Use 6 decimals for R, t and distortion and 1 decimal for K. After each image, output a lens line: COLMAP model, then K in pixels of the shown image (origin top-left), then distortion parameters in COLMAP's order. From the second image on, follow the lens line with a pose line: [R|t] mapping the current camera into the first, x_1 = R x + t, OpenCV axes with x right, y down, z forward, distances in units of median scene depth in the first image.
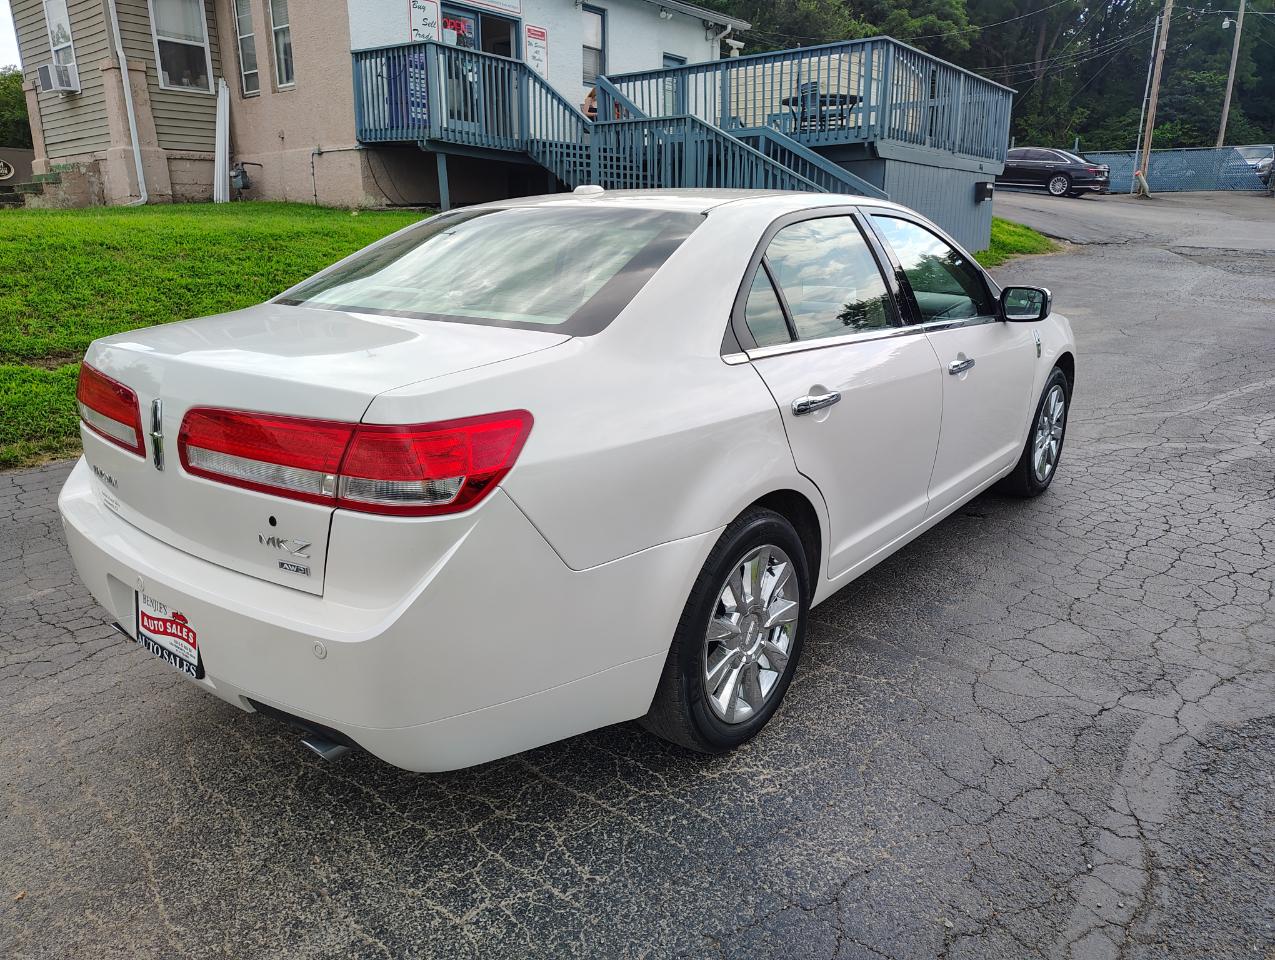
lens RADIAL K [[885.0, 0, 642.0], [0, 885.0, 491.9], [0, 0, 1]] dist [0.008377, -0.004487]
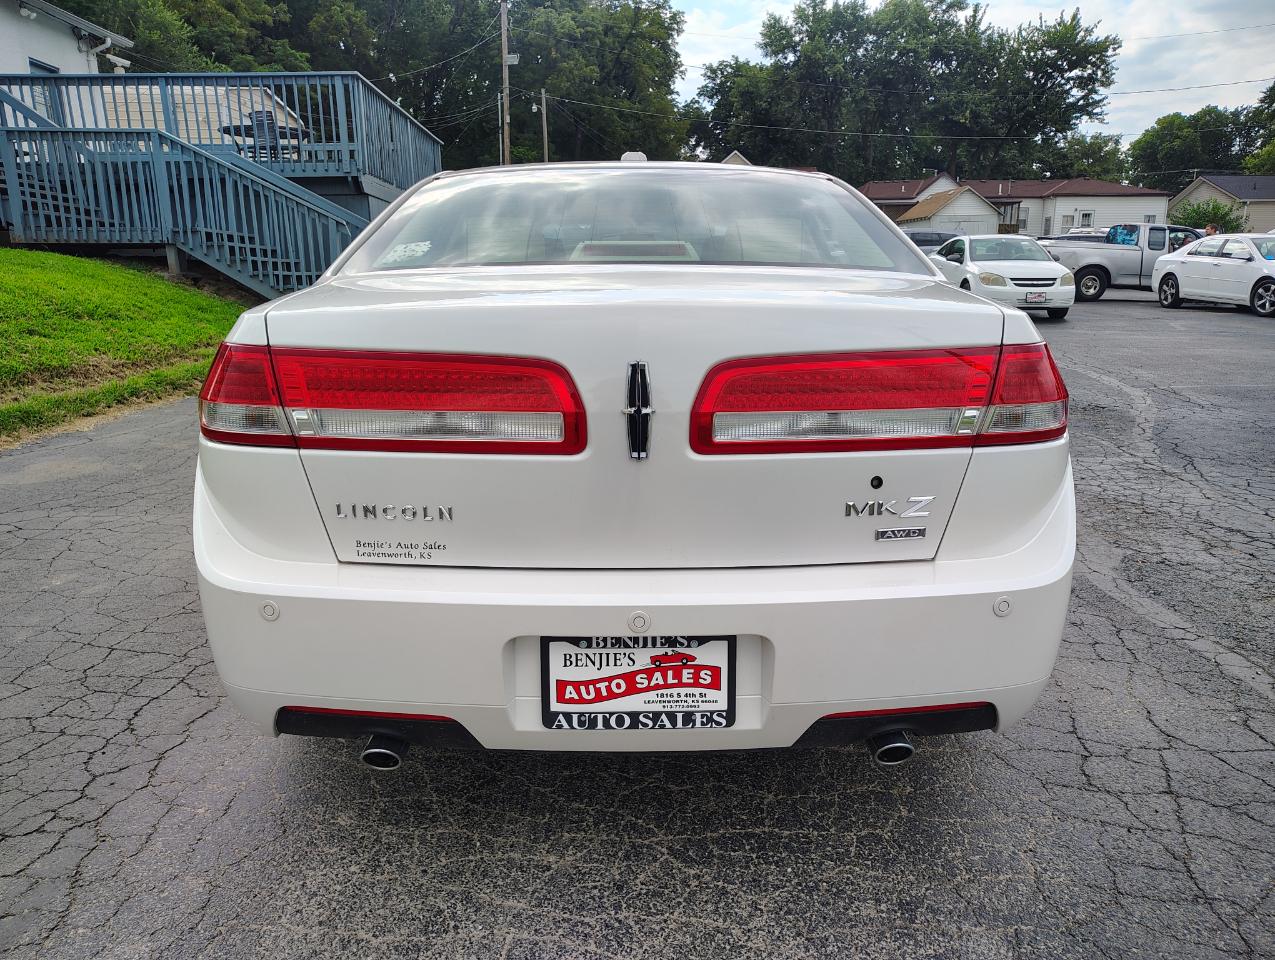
lens RADIAL K [[885.0, 0, 642.0], [0, 885.0, 491.9], [0, 0, 1]] dist [0.008377, -0.004487]
pose [[0.777232, -0.149345, 0.611234, -0.849843], [0.182030, 0.983254, 0.008776, -0.004181], [-0.602309, 0.104442, 0.791401, 0.370830]]
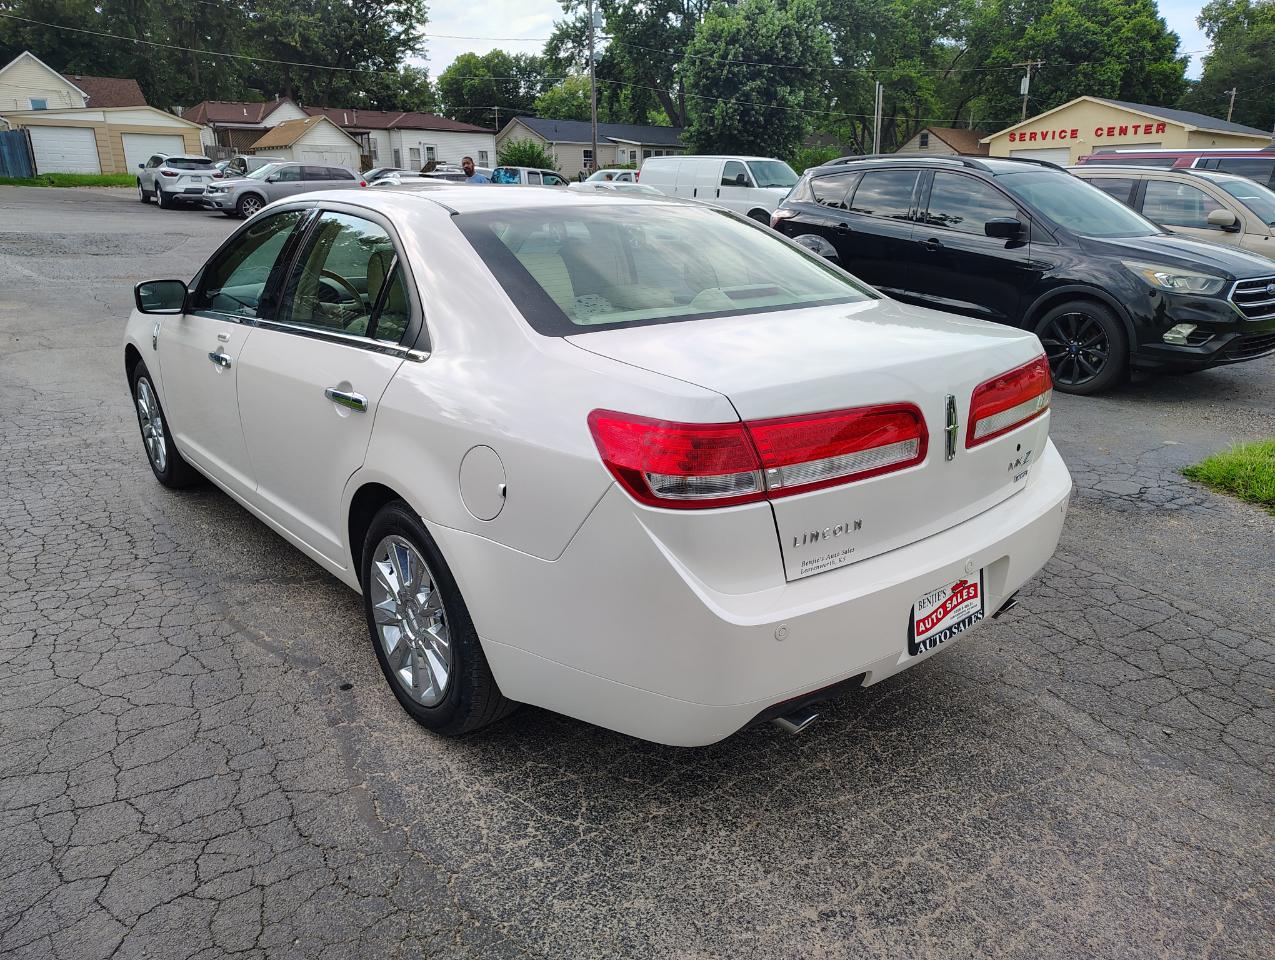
lens RADIAL K [[885.6, 0, 637.5], [0, 885.6, 480.0], [0, 0, 1]] dist [0.003012, 0.002682]
pose [[0.211229, -0.293746, 0.932253, -1.403774], [0.286912, 0.930392, 0.228152, -0.305962], [-0.934379, 0.219282, 0.280805, 0.910664]]
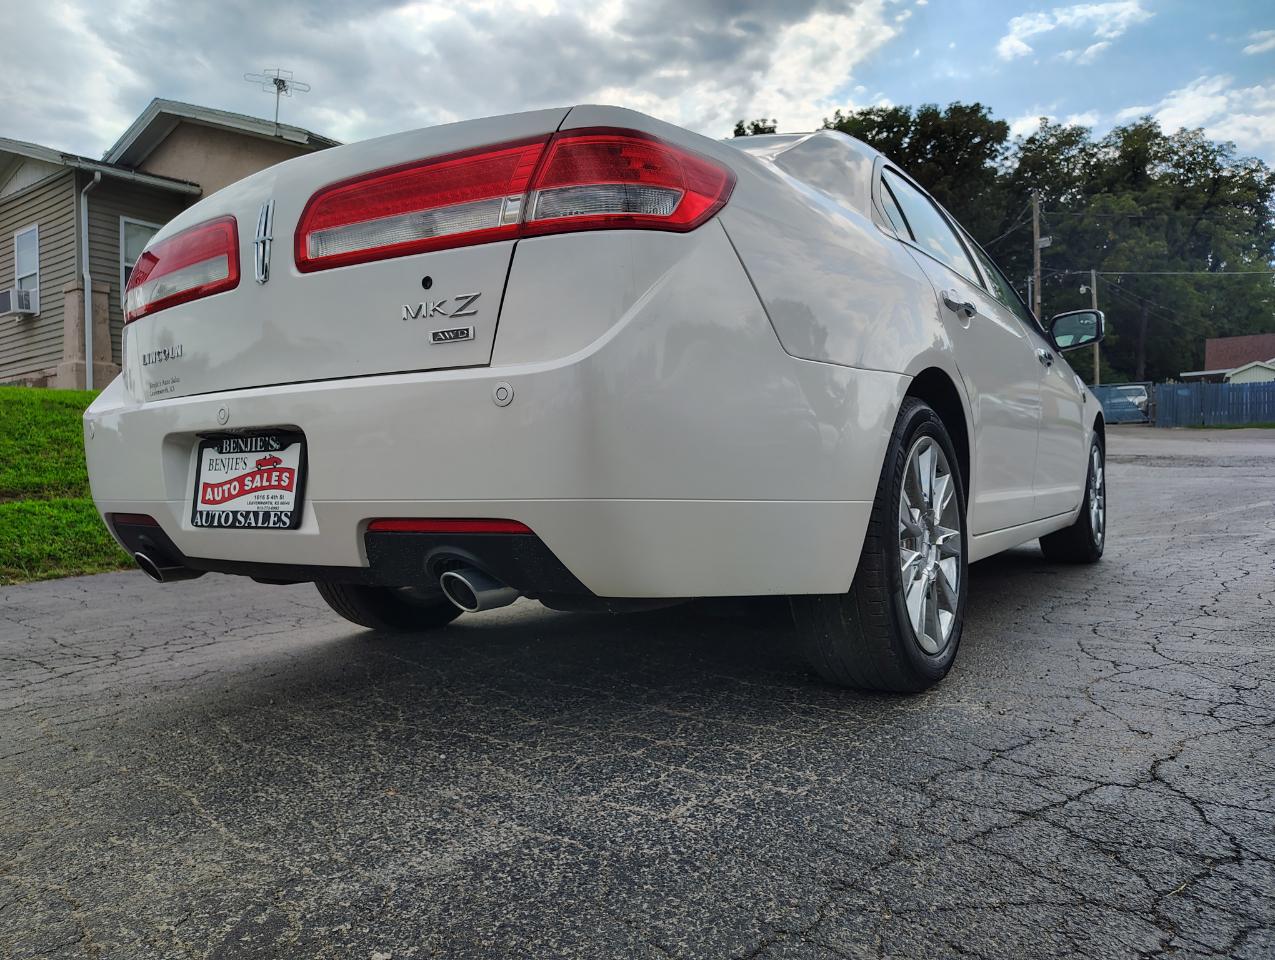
lens RADIAL K [[893.4, 0, 644.9], [0, 893.4, 477.5], [0, 0, 1]] dist [0.004195, -0.005456]
pose [[0.996206, -0.019419, 0.084832, -0.225405], [0.043280, 0.956243, -0.289356, 0.349541], [-0.075501, 0.291930, 0.953455, 0.198663]]
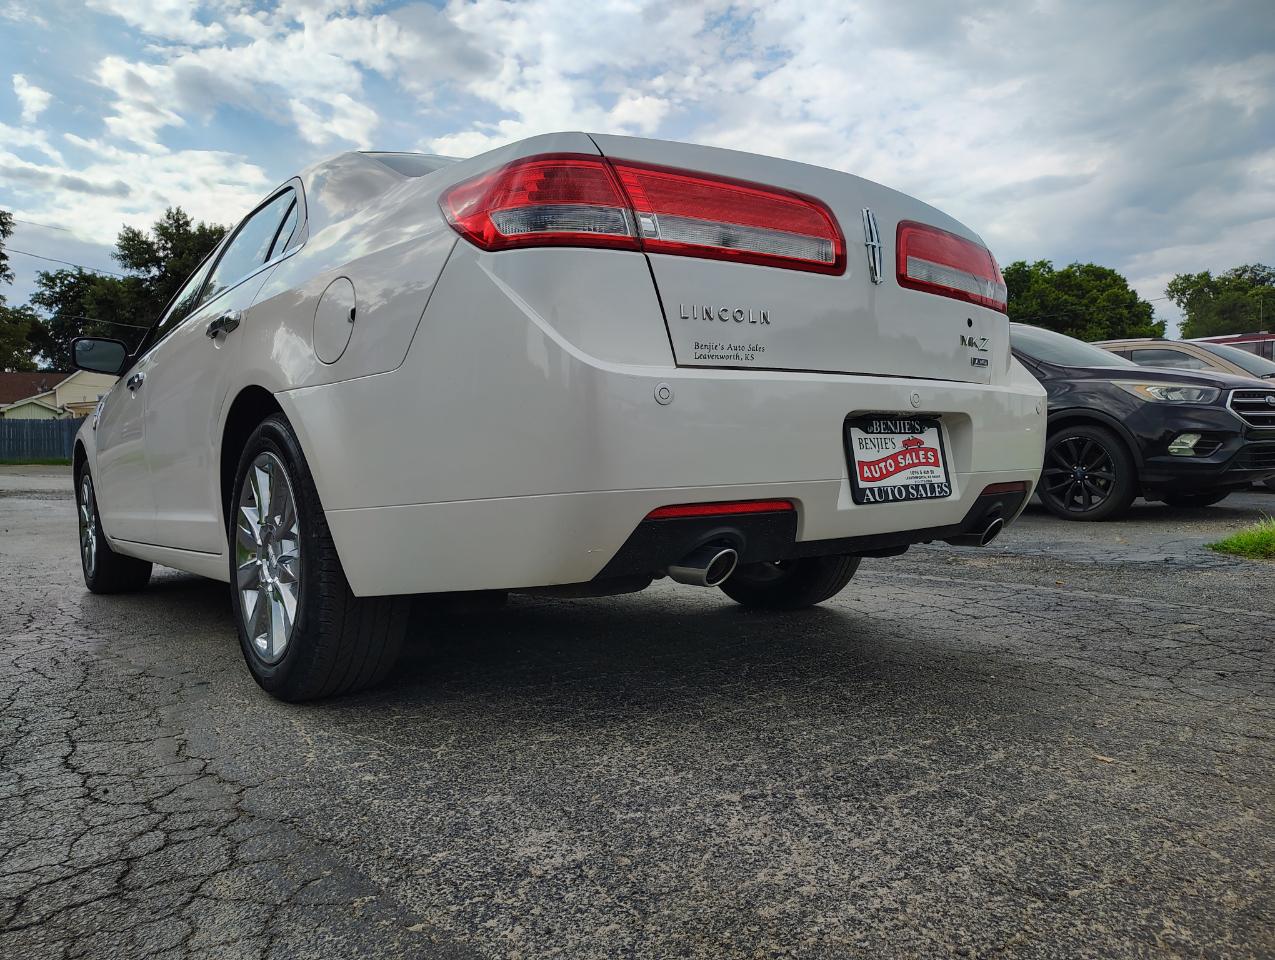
lens RADIAL K [[893.4, 0, 644.9], [0, 893.4, 477.5], [0, 0, 1]] dist [0.004195, -0.005456]
pose [[0.228047, -0.010645, 0.973592, -1.300172], [0.322375, 0.944365, -0.065186, 0.128880], [-0.918732, 0.328727, 0.218792, 0.935225]]
